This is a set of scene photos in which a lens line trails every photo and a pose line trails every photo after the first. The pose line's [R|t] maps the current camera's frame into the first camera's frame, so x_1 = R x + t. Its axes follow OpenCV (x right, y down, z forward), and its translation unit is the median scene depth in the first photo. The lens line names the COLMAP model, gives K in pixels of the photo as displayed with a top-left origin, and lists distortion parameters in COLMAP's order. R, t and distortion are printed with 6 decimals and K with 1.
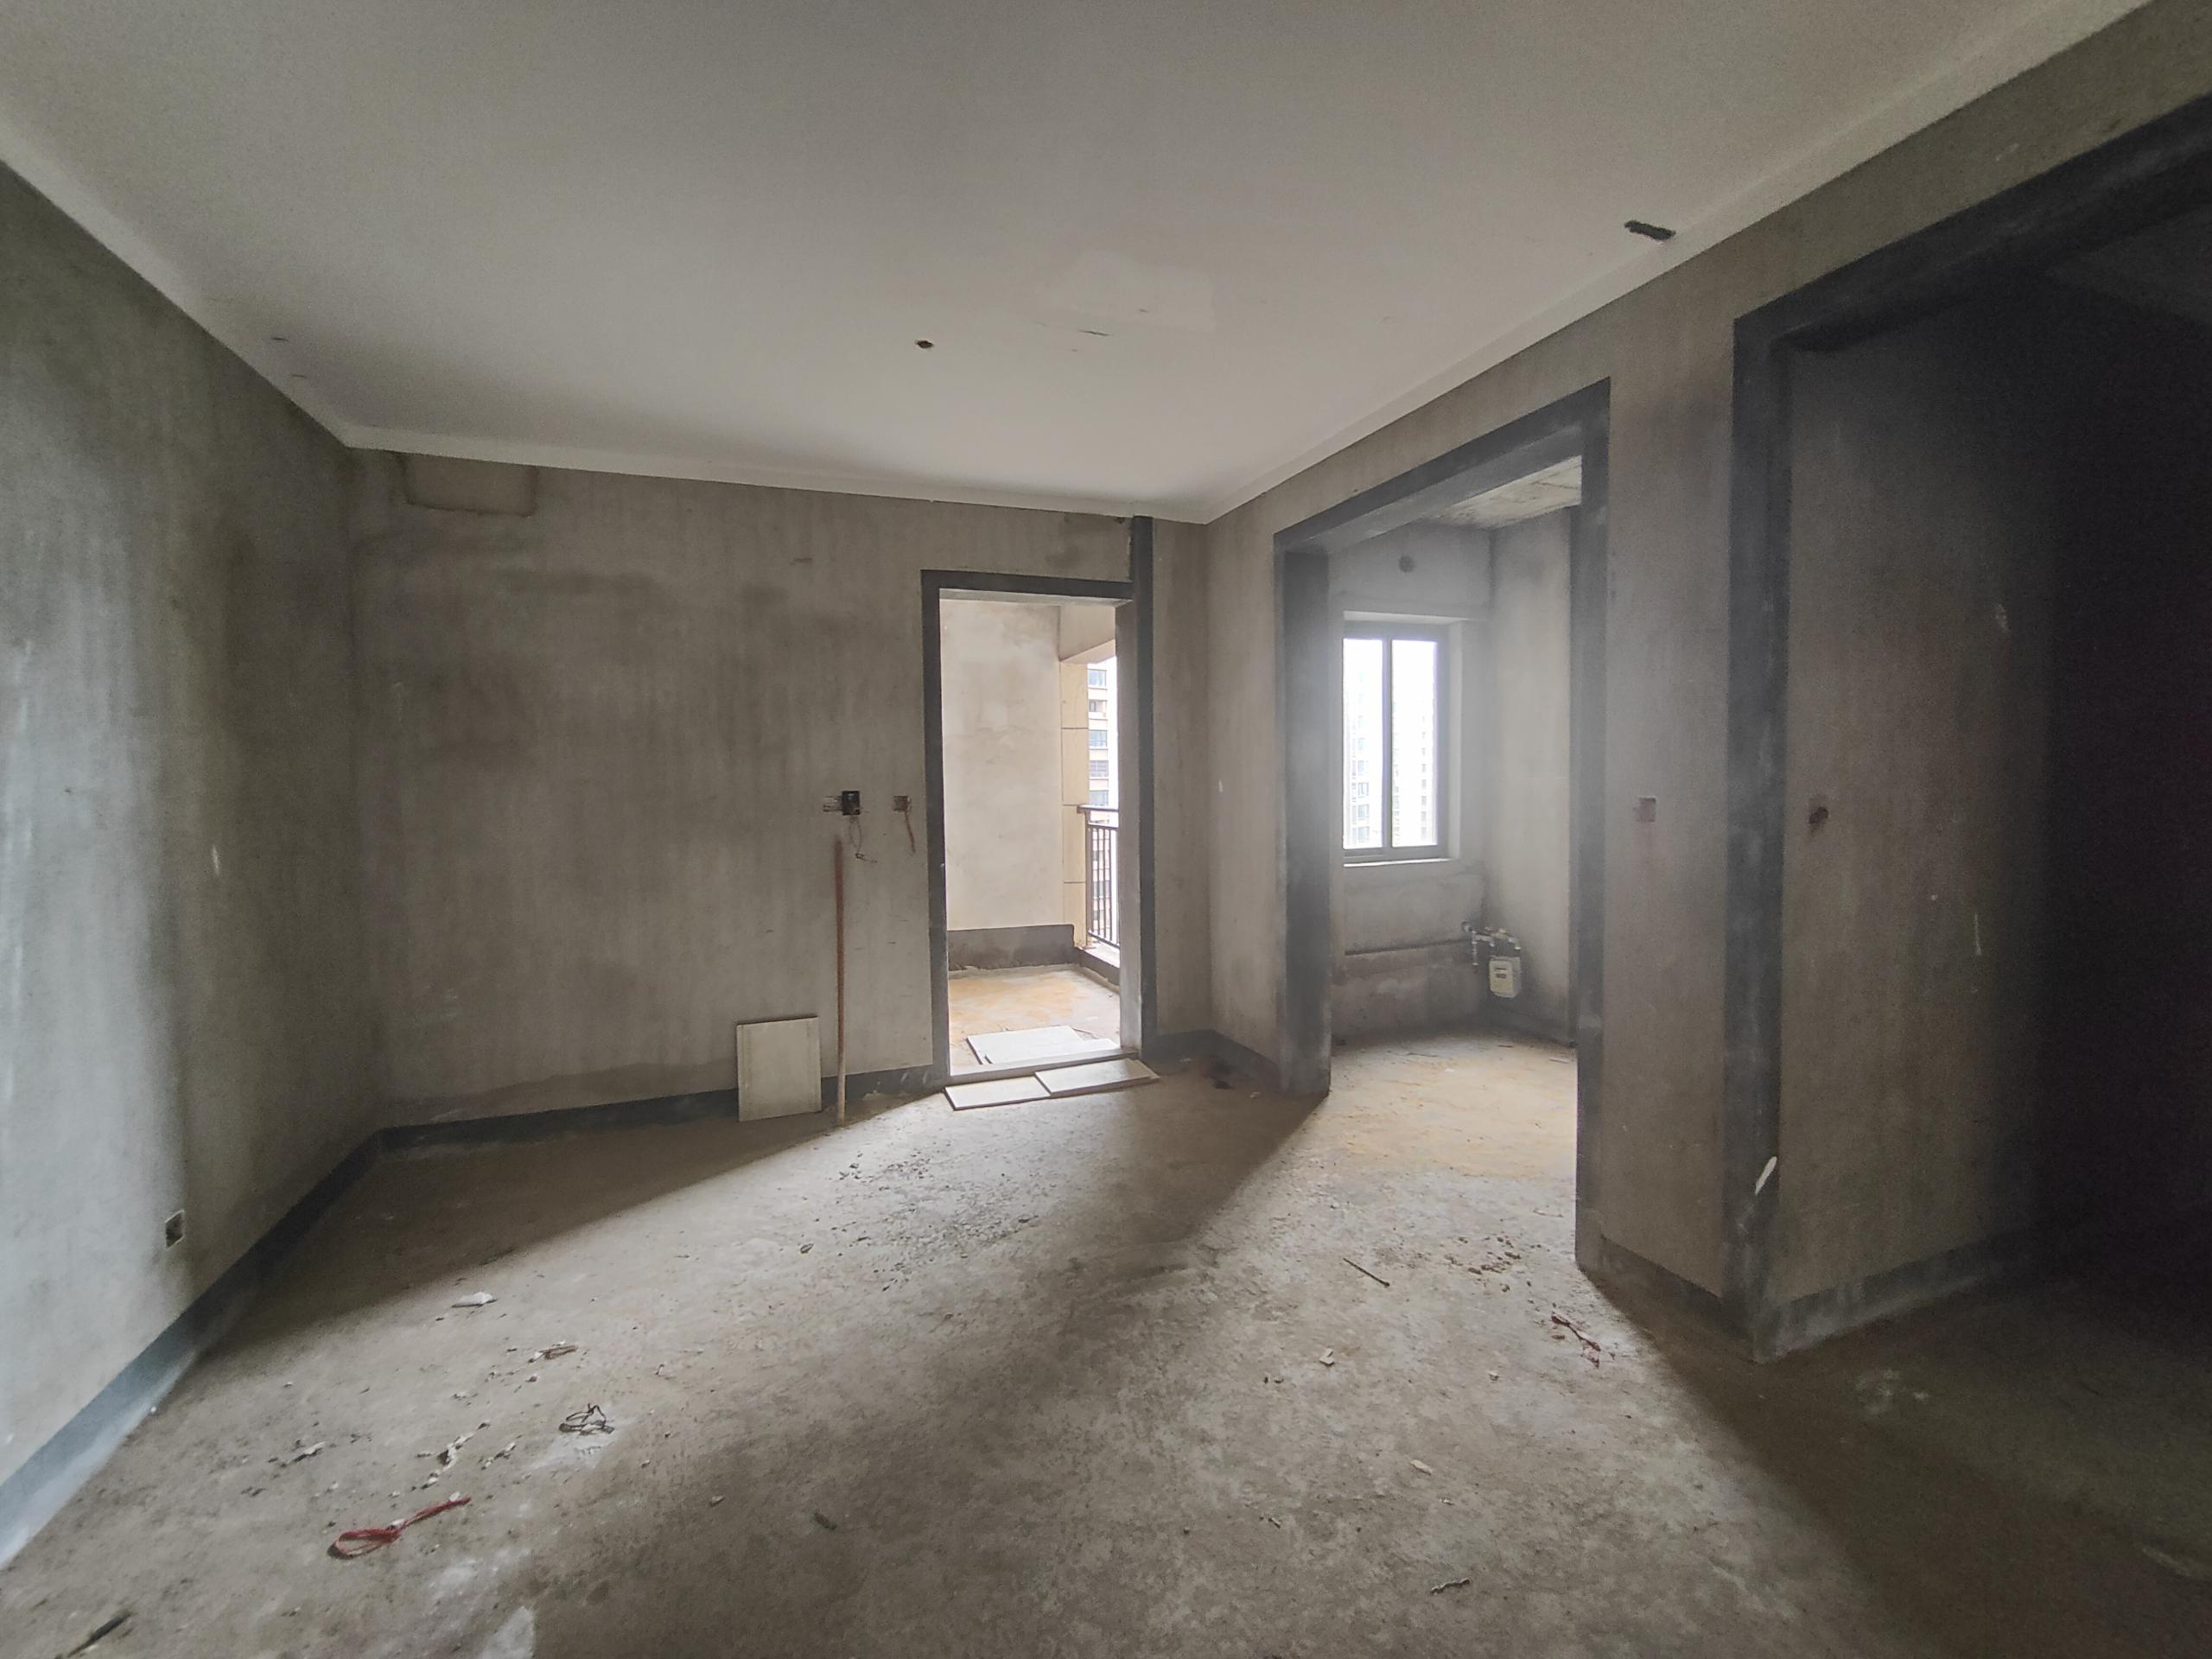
lens RADIAL K [[911.8, 0, 1110.7], [0, 911.8, 822.8], [0, 0, 1]] dist [-0.016163, -0.000090]
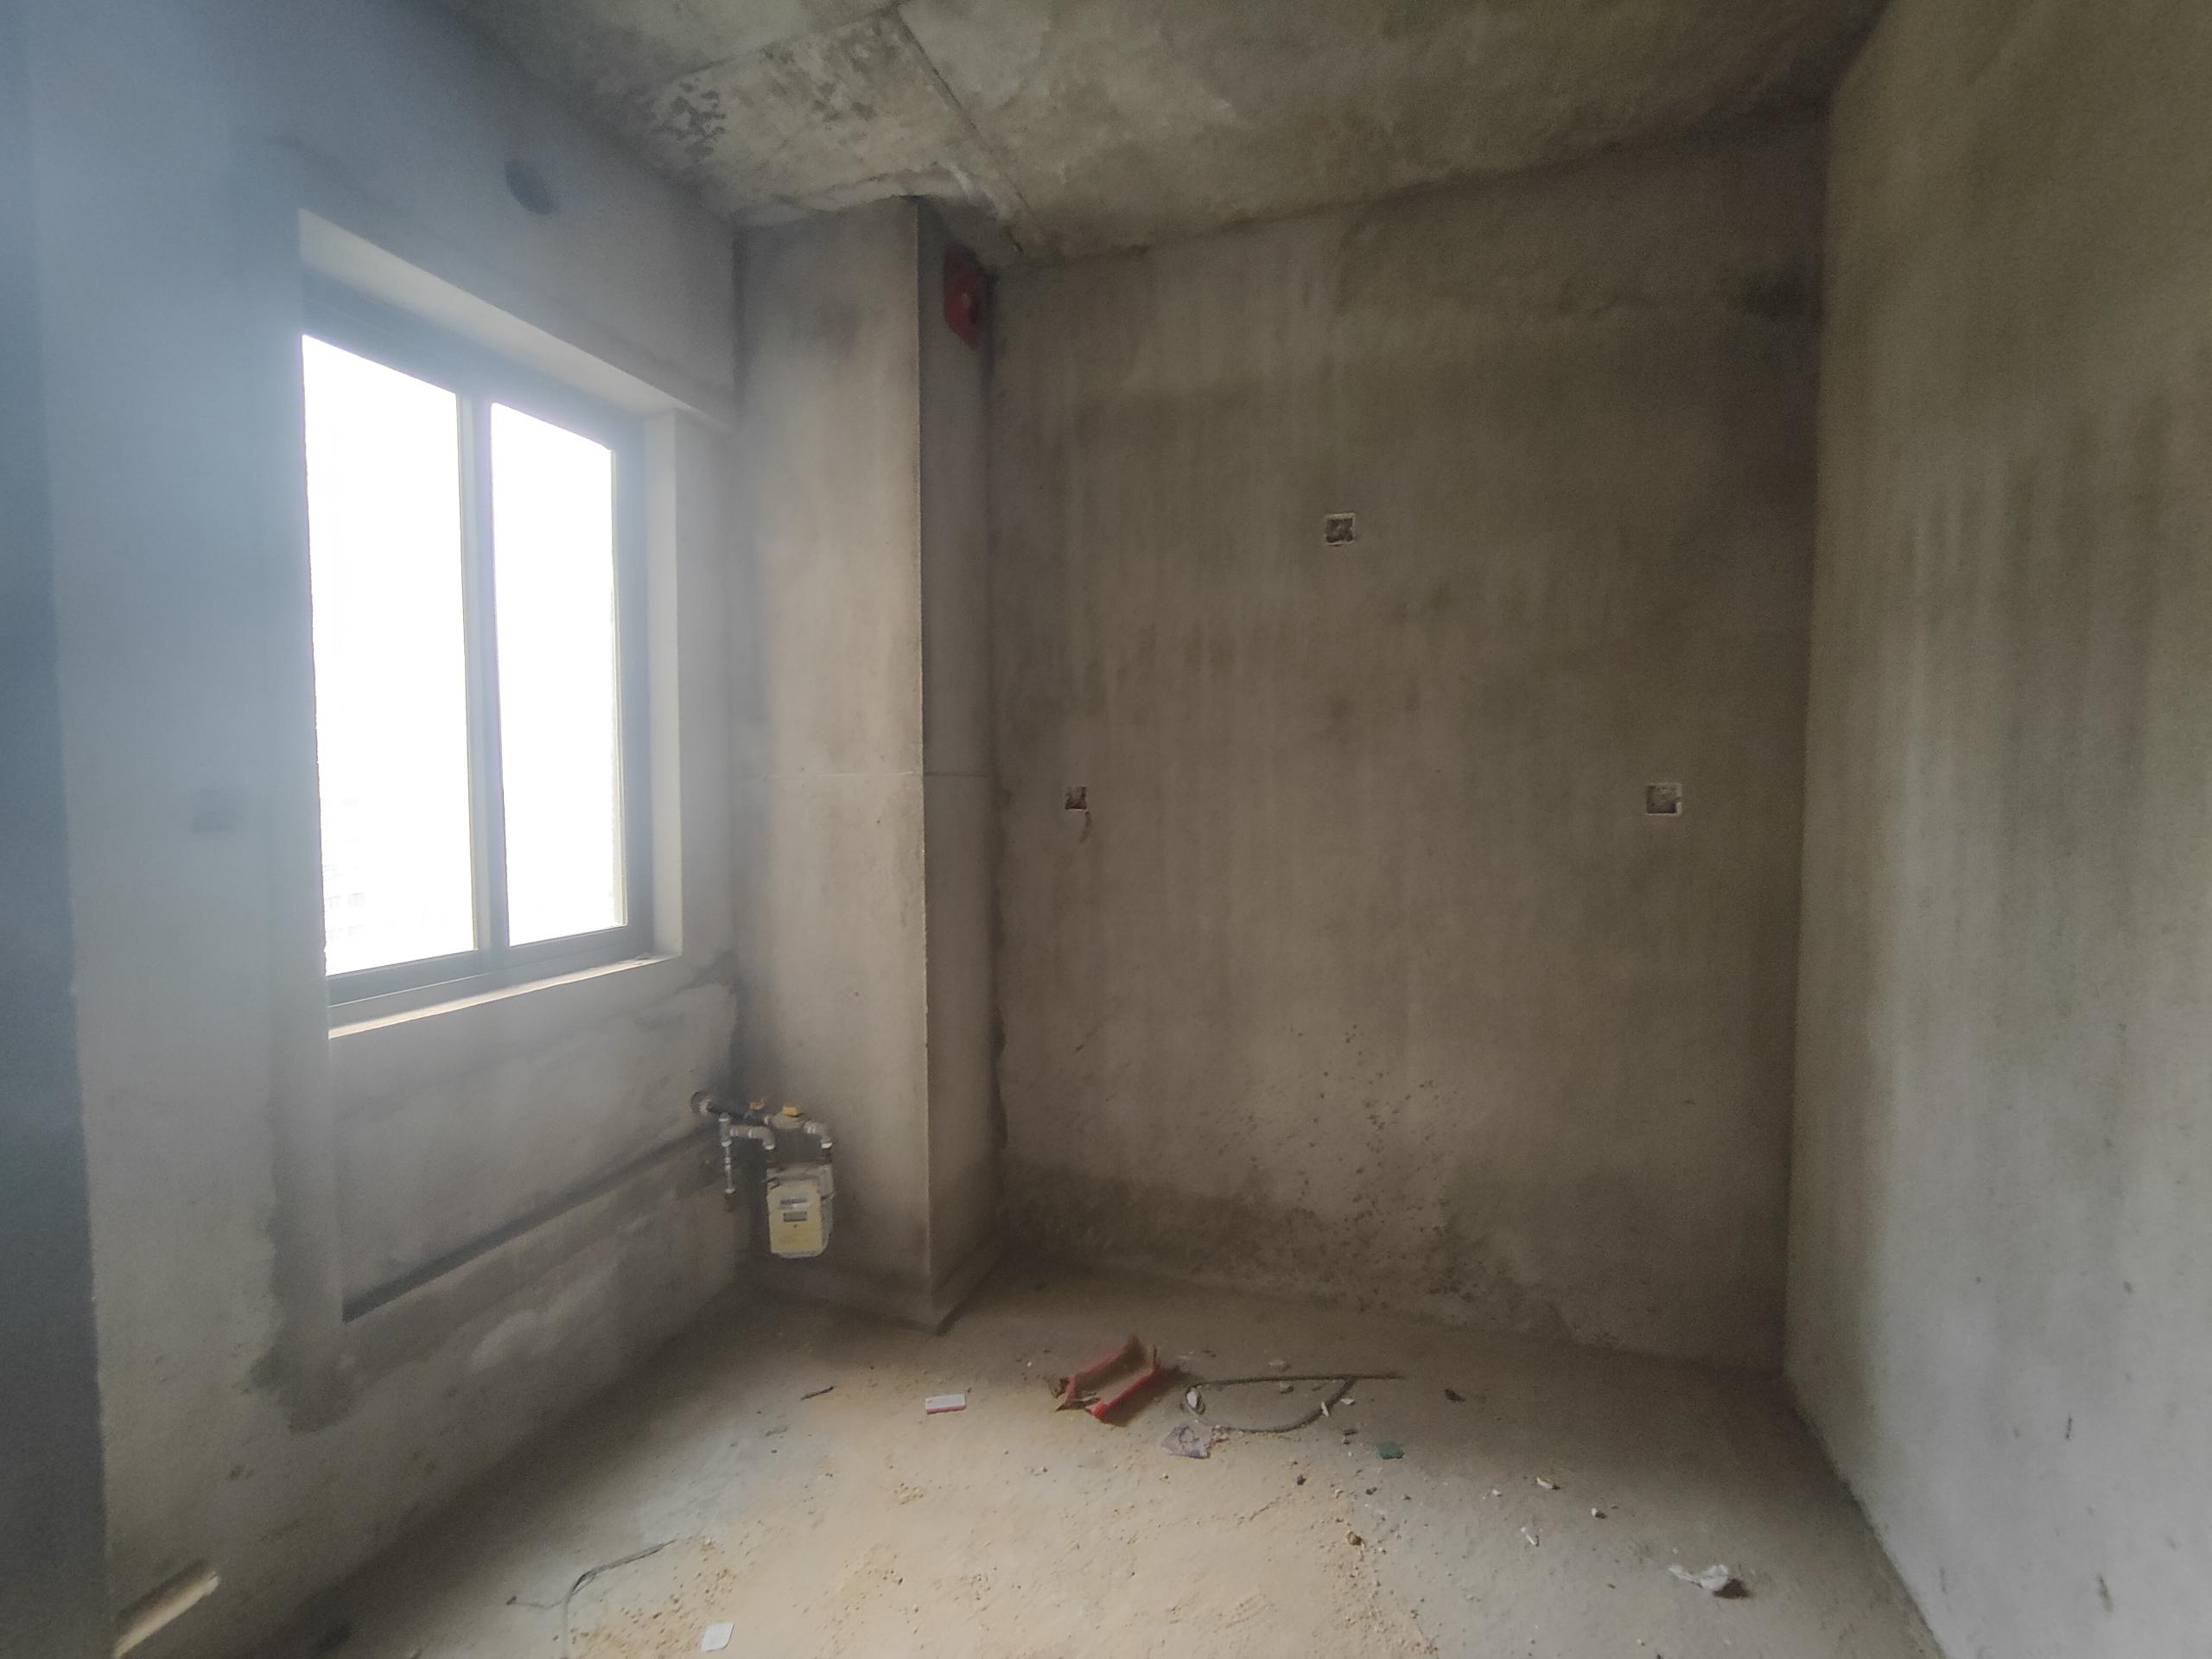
lens RADIAL K [[911.8, 0, 1115.1], [0, 911.8, 833.5], [0, 0, 1]] dist [-0.016163, -0.000090]
pose [[0.650365, -0.032276, 0.758936, 0.194995], [0.017414, 0.999468, 0.027582, -0.028368], [-0.759422, -0.004722, 0.650581, 0.576637]]
